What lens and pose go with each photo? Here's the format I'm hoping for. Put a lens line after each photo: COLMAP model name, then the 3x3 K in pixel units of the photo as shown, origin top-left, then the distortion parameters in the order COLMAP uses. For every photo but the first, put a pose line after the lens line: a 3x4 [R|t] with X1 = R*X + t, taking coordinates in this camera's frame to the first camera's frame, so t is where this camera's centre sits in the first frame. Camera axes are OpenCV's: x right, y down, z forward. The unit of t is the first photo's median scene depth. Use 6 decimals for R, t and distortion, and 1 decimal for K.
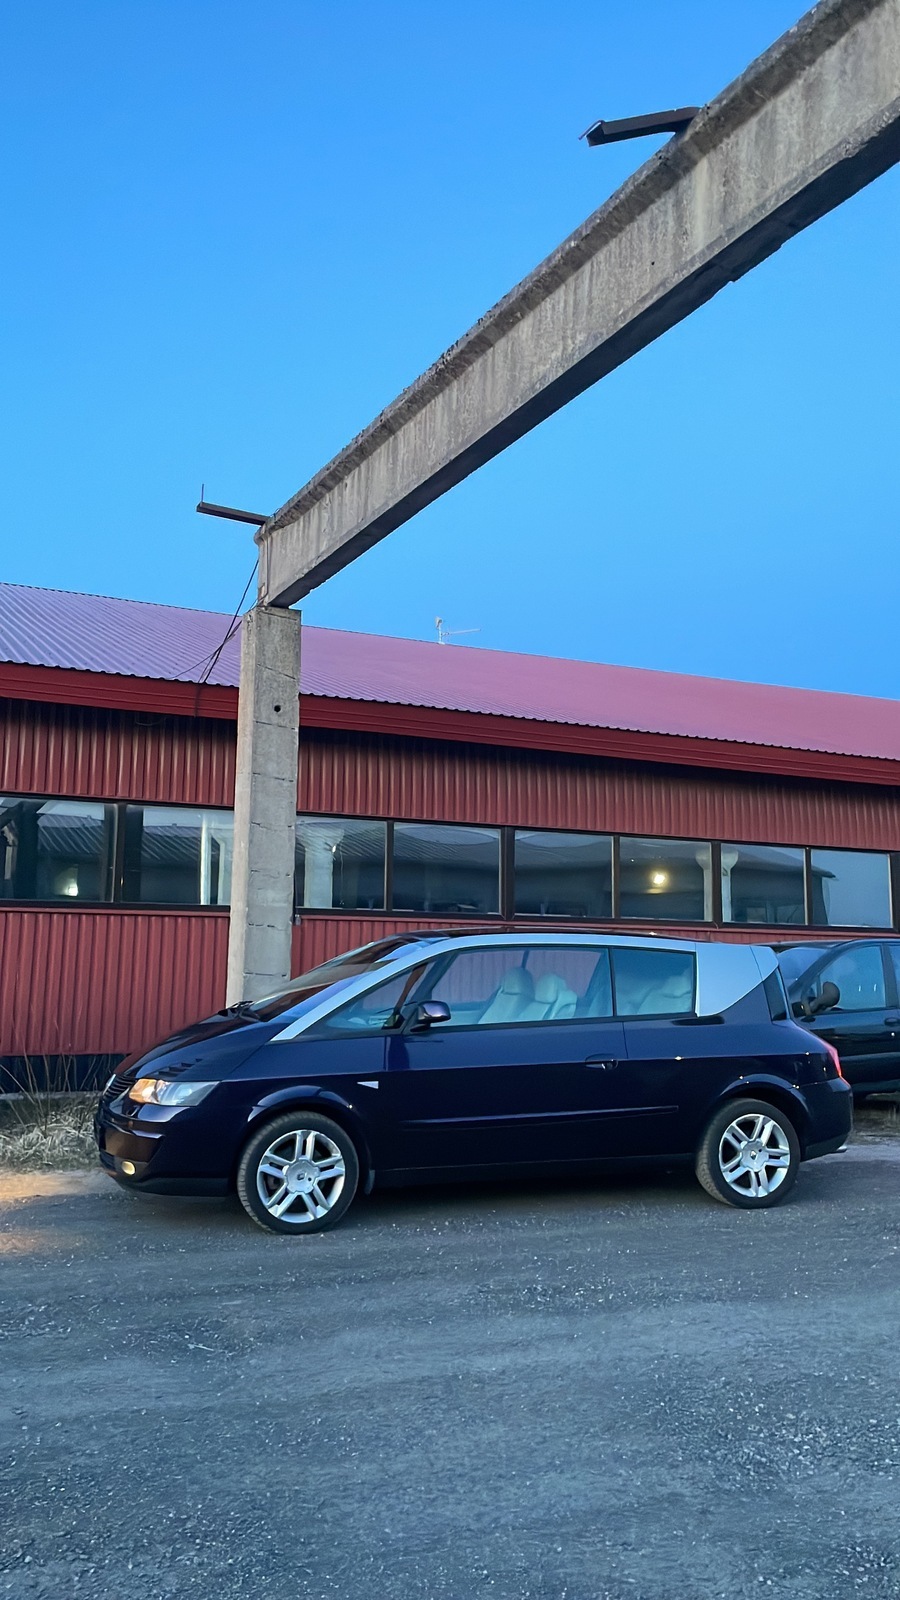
lens RADIAL K [[1280.8, 0, 454.5], [0, 1280.8, 763.0], [0, 0, 1]] dist [0.125527, -0.234649]
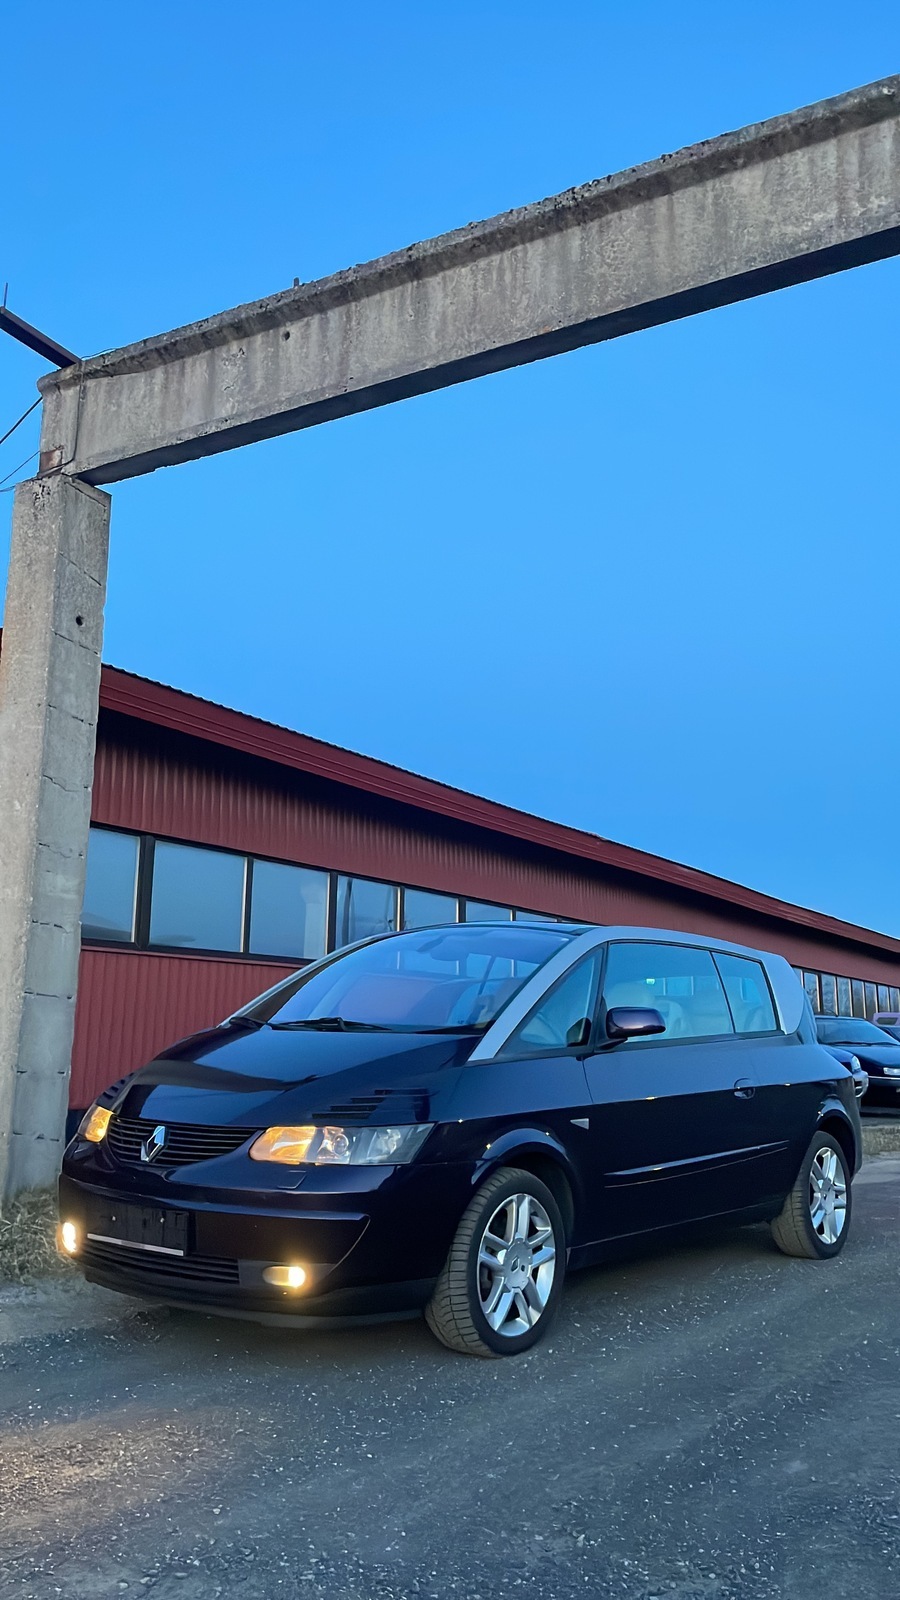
lens RADIAL K [[1280.8, 0, 454.5], [0, 1280.8, 763.0], [0, 0, 1]] dist [0.125527, -0.234649]
pose [[0.832473, 0.114520, 0.542101, -0.480162], [-0.083894, 0.993179, -0.080979, 0.106442], [-0.547677, 0.021934, 0.836402, 0.403863]]
